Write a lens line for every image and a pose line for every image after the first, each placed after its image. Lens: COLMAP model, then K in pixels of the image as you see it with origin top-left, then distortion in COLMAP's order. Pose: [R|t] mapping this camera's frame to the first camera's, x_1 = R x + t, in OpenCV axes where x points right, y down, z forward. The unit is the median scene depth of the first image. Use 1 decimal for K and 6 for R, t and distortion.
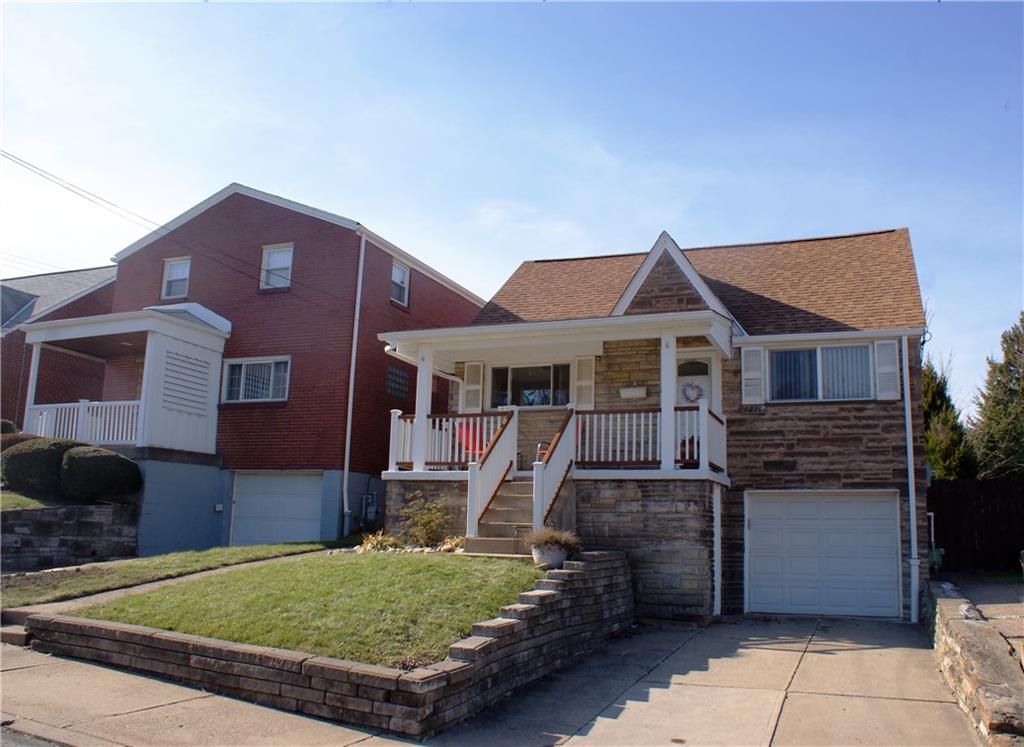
lens RADIAL K [[852.3, 0, 512.0], [0, 852.3, 373.5], [0, 0, 1]] dist [-0.125793, 0.003641]
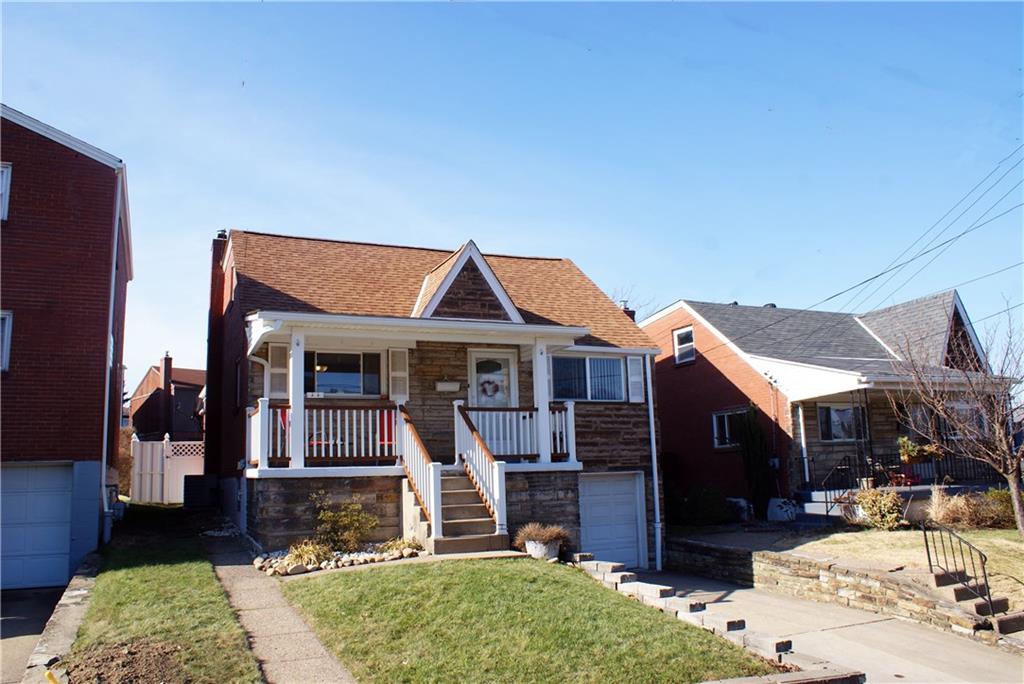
lens RADIAL K [[787.6, 0, 512.0], [0, 787.6, 342.0], [0, 0, 1]] dist [-0.175892, 0.175115]
pose [[0.710863, 0.073890, 0.699439, -0.548723], [-0.079845, 0.996515, -0.024125, -0.017610], [-0.698784, -0.038697, 0.714285, 0.257041]]
